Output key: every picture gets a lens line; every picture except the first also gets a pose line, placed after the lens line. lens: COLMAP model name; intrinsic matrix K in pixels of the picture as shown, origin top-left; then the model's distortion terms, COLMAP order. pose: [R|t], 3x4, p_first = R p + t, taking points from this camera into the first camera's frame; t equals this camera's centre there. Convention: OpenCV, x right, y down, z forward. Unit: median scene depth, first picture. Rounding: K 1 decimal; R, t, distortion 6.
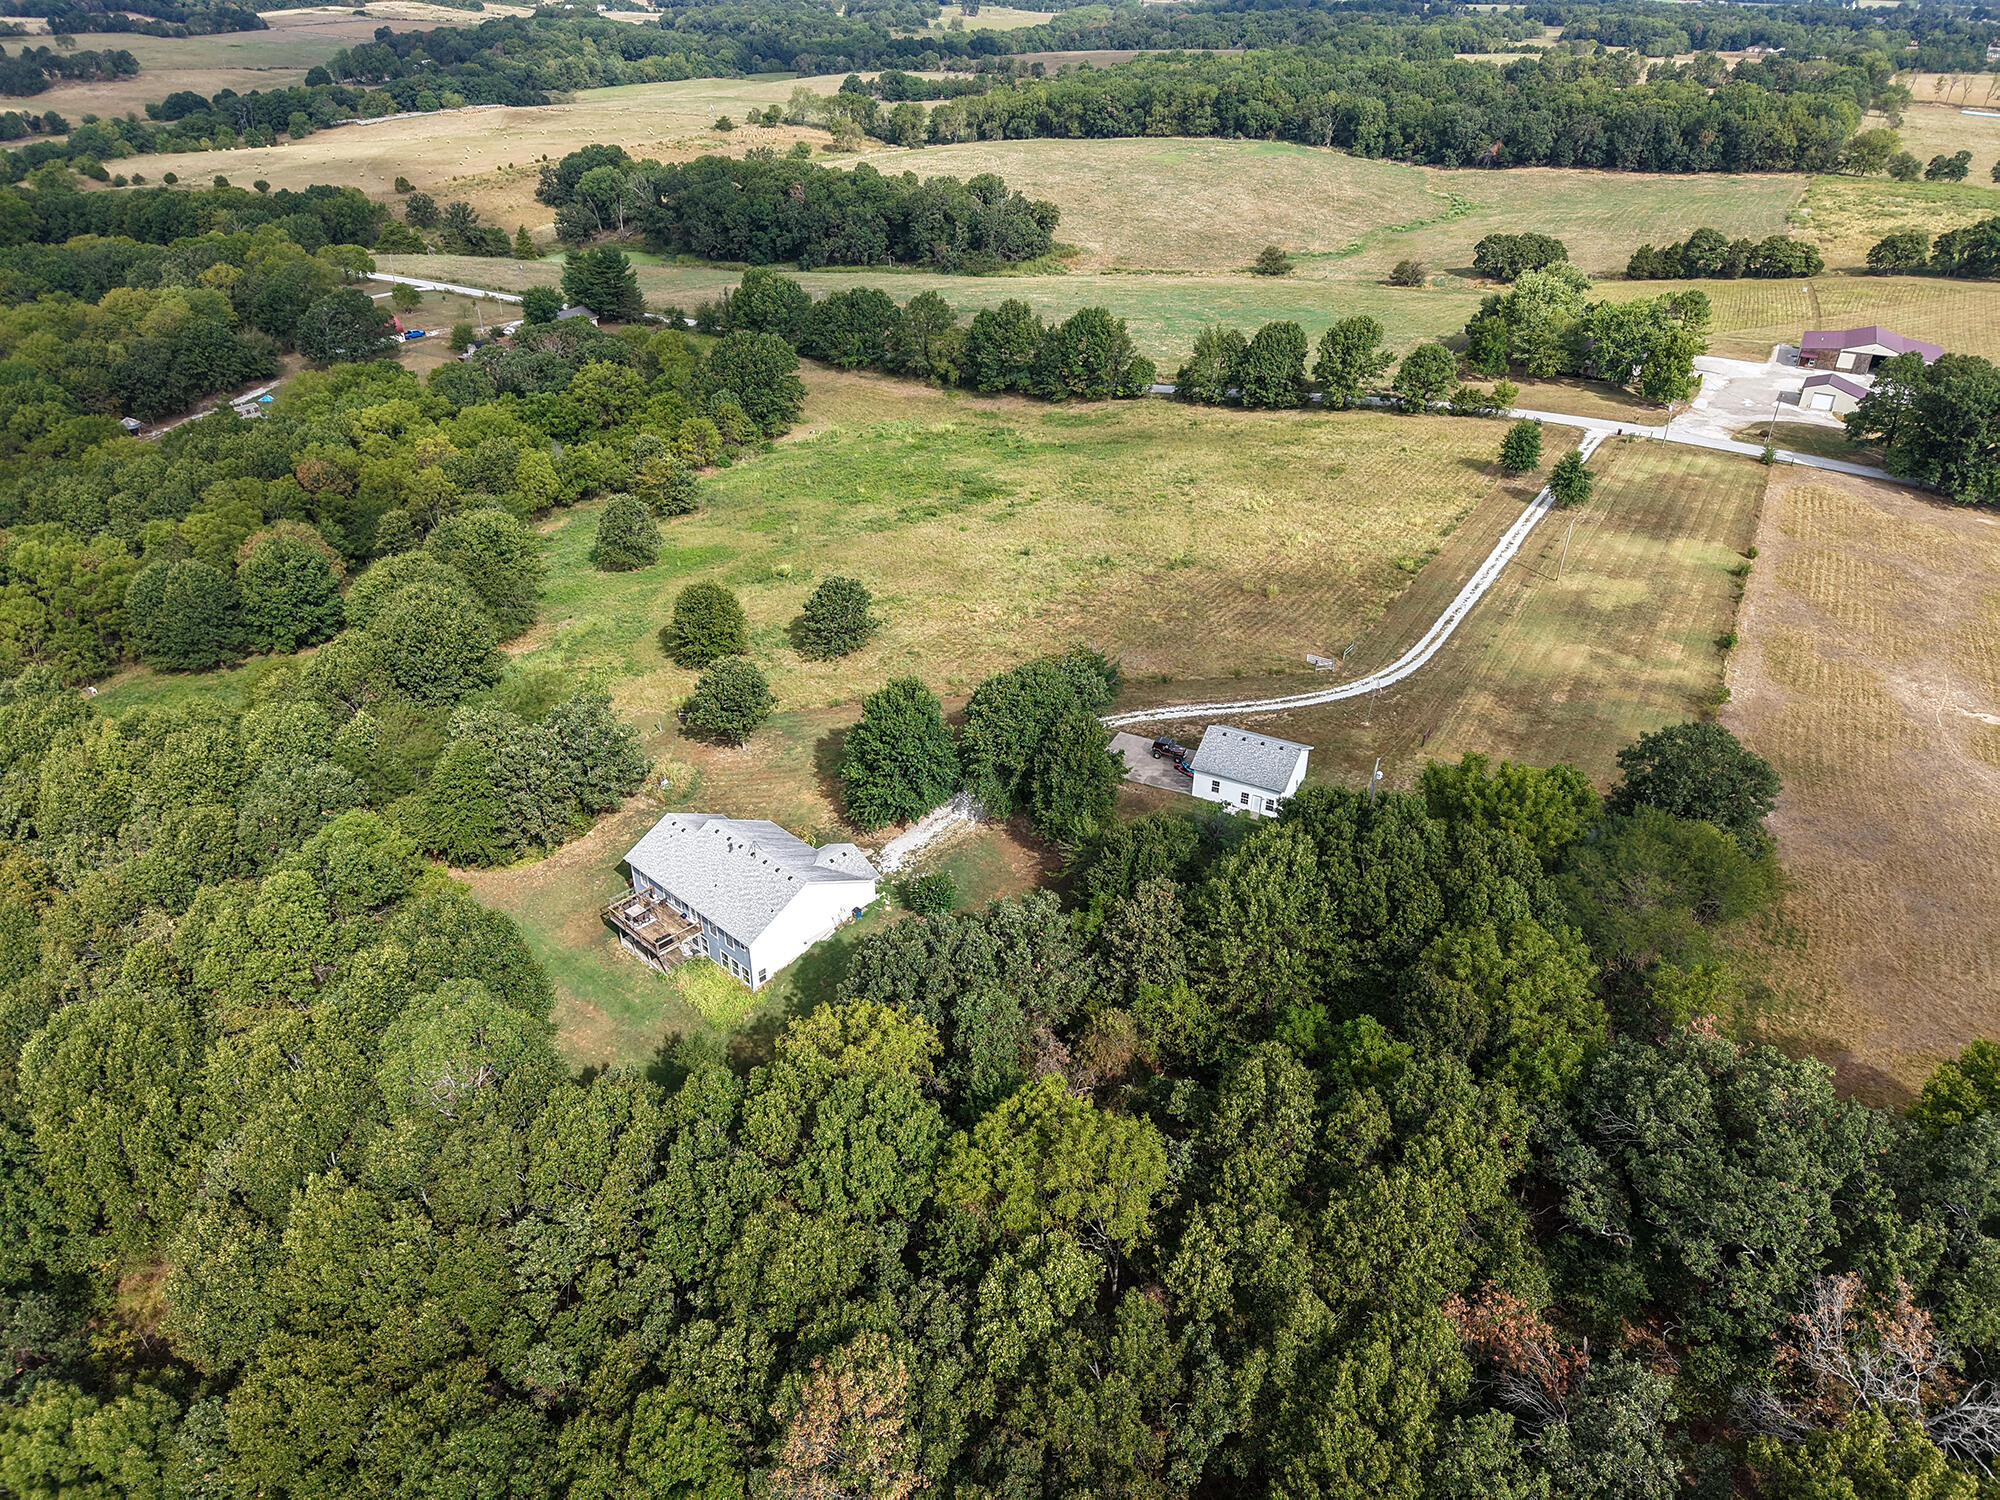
lens RADIAL K [[1382.5, 0, 1002.6], [0, 1382.5, 759.2], [0, 0, 1]] dist [0.022452, -0.016941]
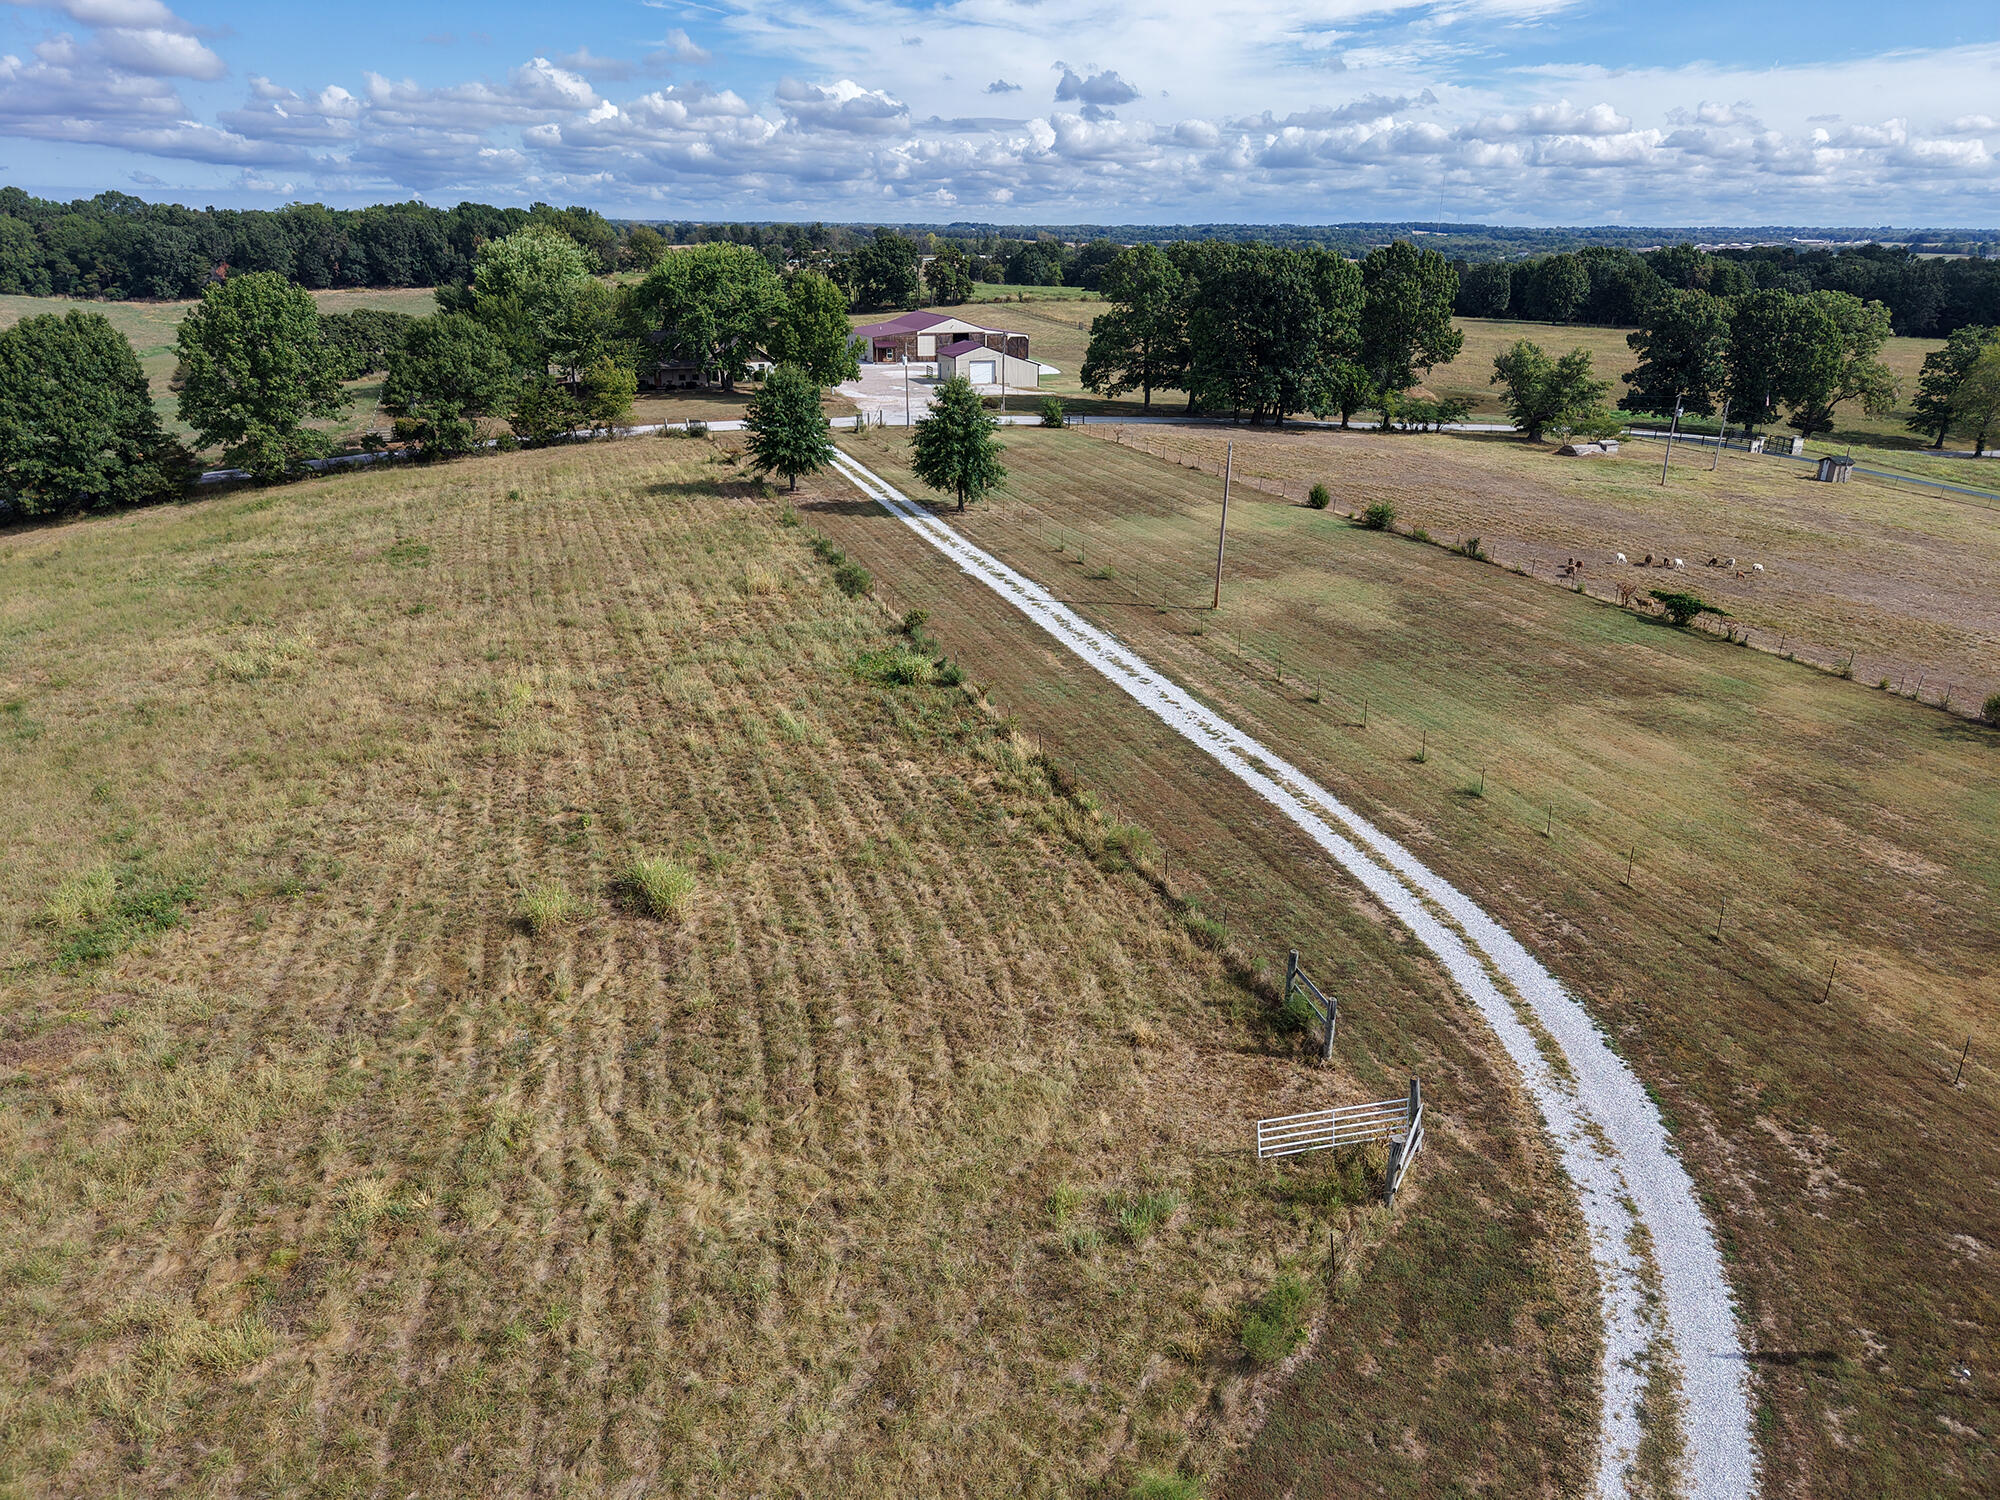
lens RADIAL K [[1382.5, 0, 1002.6], [0, 1382.5, 759.2], [0, 0, 1]] dist [0.022452, -0.016941]
pose [[0.653101, -0.285237, 0.701497, 0.025888], [0.388813, 0.921231, 0.012595, -0.040126], [-0.649833, 0.264526, 0.712561, 0.264648]]
